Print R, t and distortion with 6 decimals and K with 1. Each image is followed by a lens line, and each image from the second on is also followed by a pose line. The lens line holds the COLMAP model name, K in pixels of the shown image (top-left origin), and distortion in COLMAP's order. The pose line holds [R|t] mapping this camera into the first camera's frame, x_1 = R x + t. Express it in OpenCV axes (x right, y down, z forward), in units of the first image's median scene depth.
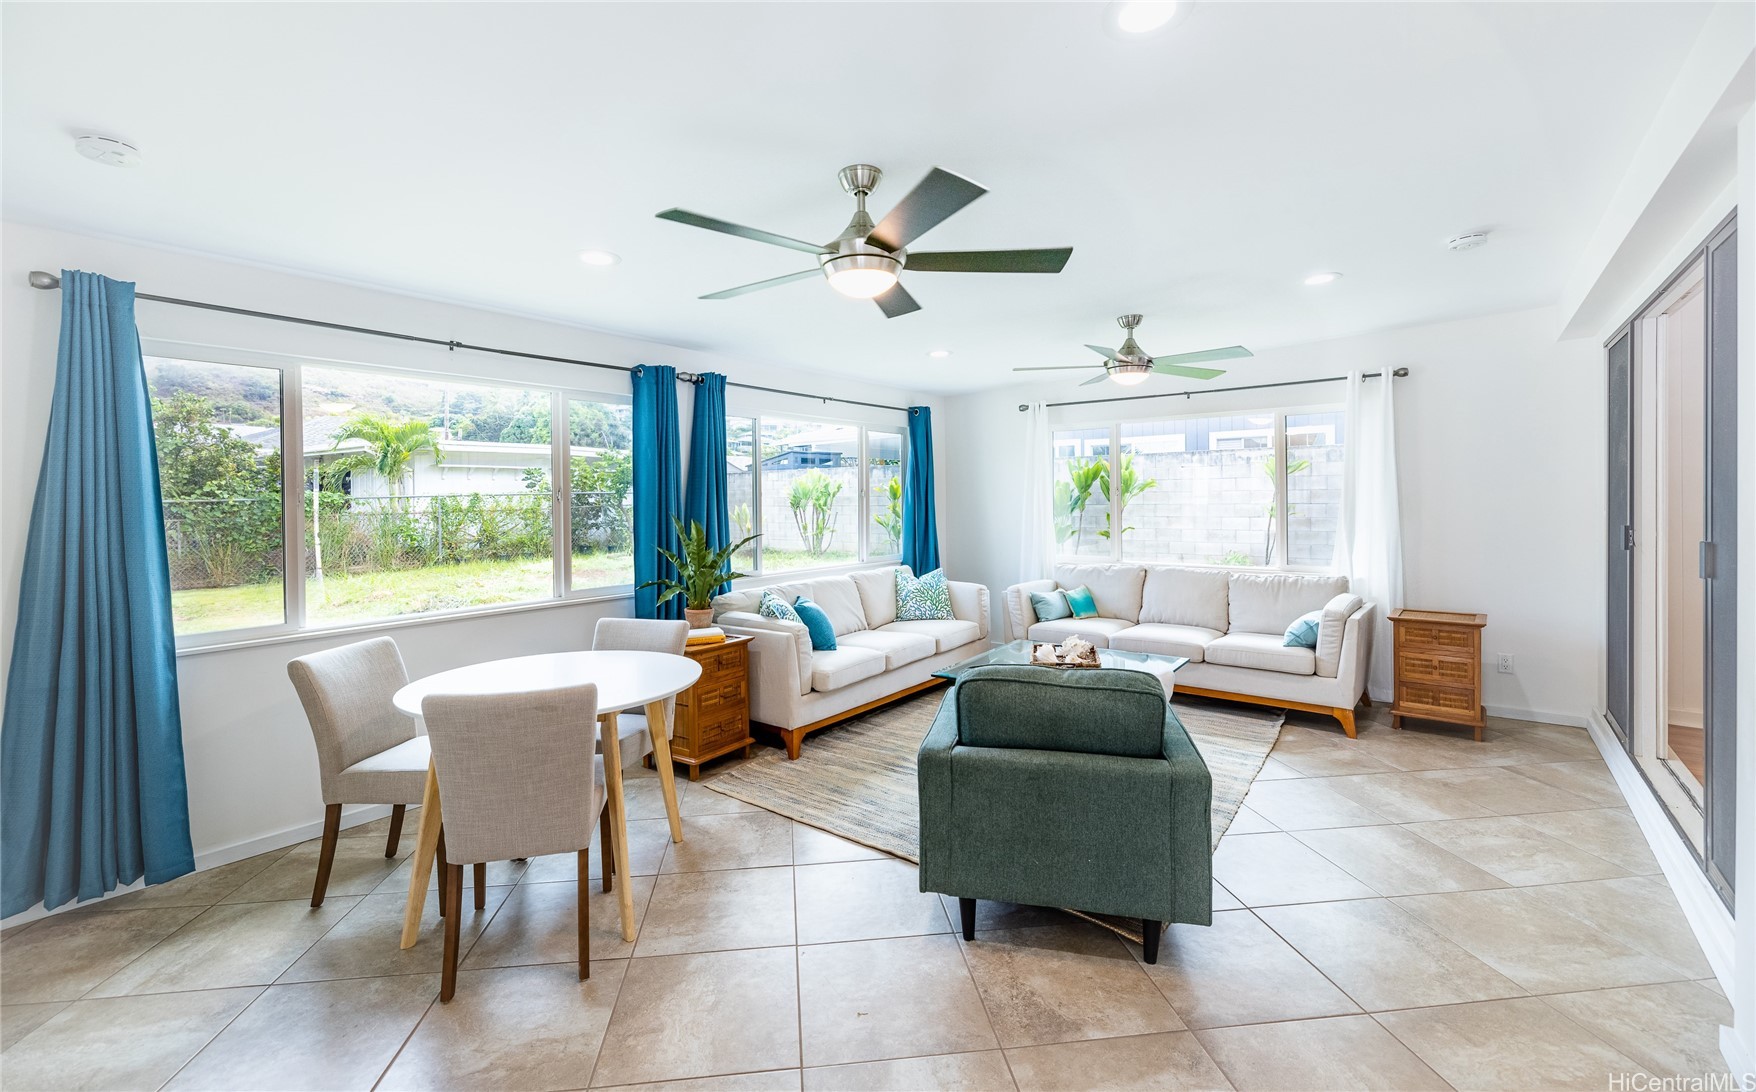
lens RADIAL K [[731.9, 0, 841.5], [0, 731.9, 523.4], [0, 0, 1]] dist [0.001010, 0.000088]
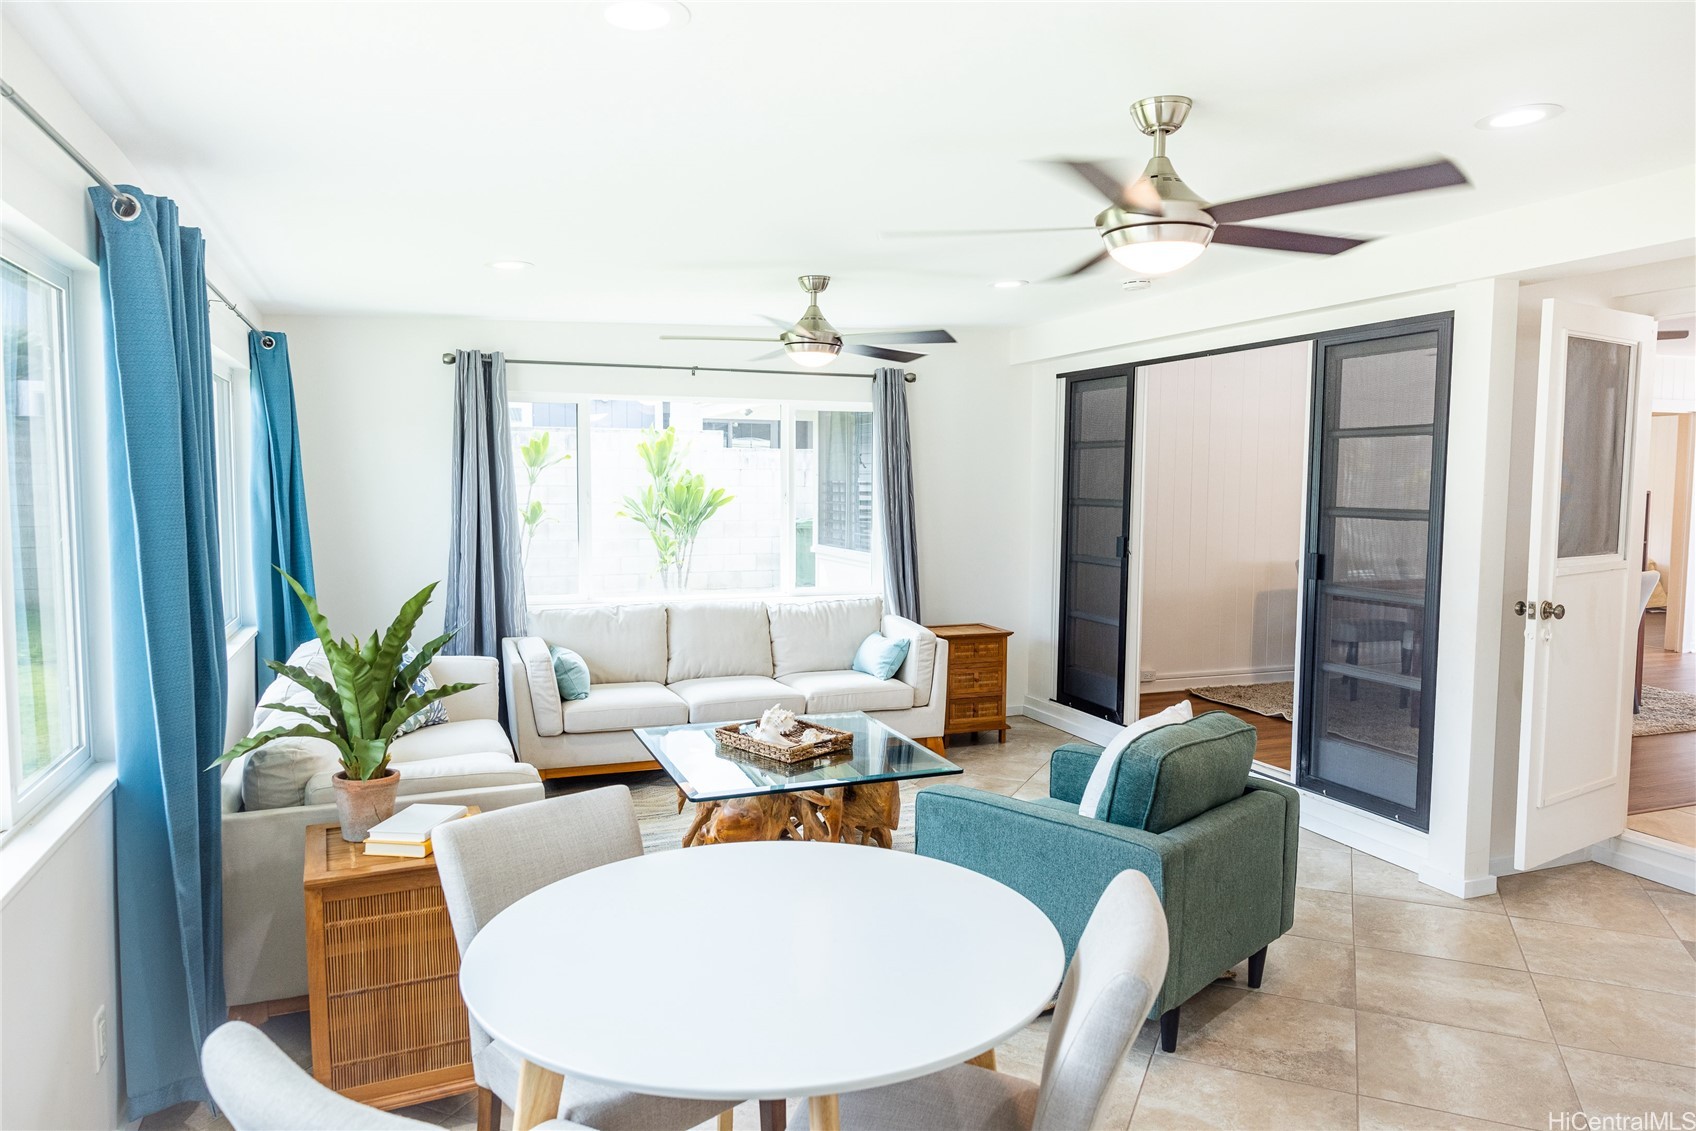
lens RADIAL K [[1146.5, 0, 848.0], [0, 1146.5, 565.5], [0, 0, 1]] dist [-0.001213, -0.001352]
pose [[0.485193, -0.048808, 0.873044, -0.646235], [0.021607, 0.998805, 0.043831, -0.033766], [-0.874140, -0.002403, 0.485668, 0.388178]]
